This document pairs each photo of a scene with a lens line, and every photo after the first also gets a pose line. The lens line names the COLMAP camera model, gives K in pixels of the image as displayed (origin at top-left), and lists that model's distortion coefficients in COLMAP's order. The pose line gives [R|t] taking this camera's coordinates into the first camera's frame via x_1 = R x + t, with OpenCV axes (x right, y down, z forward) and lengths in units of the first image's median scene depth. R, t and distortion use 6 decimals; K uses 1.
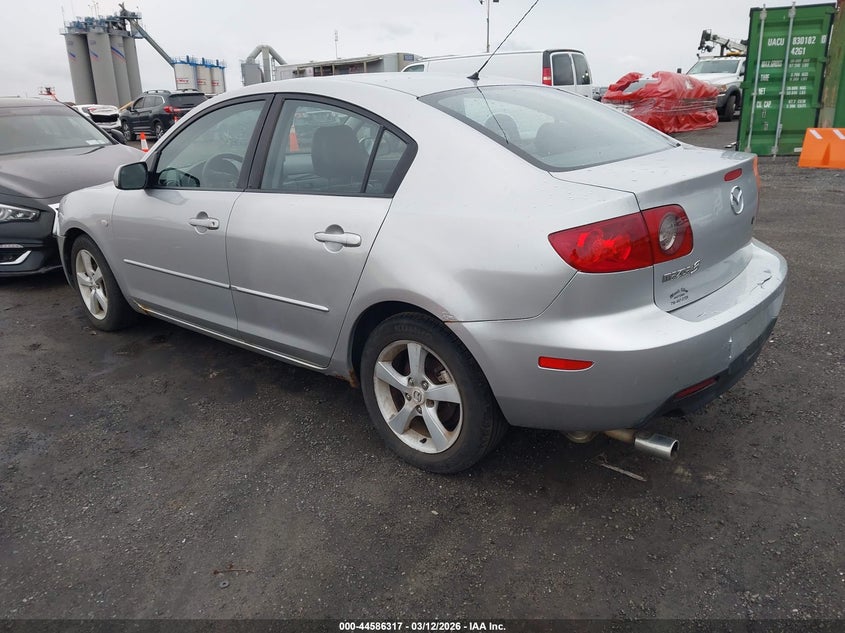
lens RADIAL K [[700.5, 0, 443.5], [0, 700.5, 324.9], [0, 0, 1]] dist [0.008023, -0.004955]
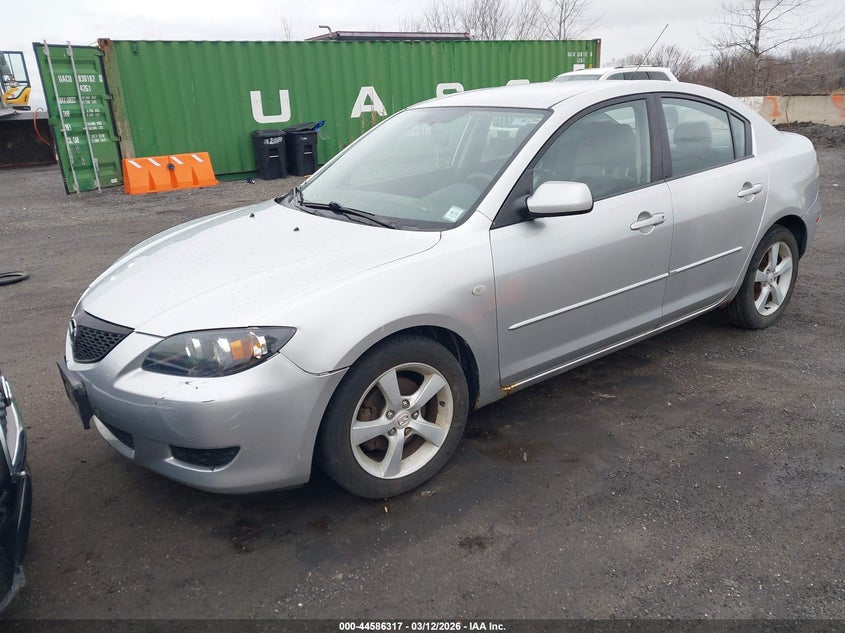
lens RADIAL K [[700.5, 0, 420.5], [0, 700.5, 315.2], [0, 0, 1]] dist [0.008023, -0.004955]
pose [[0.176867, -0.269574, 0.946598, -0.477718], [0.347164, 0.917032, 0.196288, -0.114928], [-0.920975, 0.293908, 0.255779, 0.378115]]
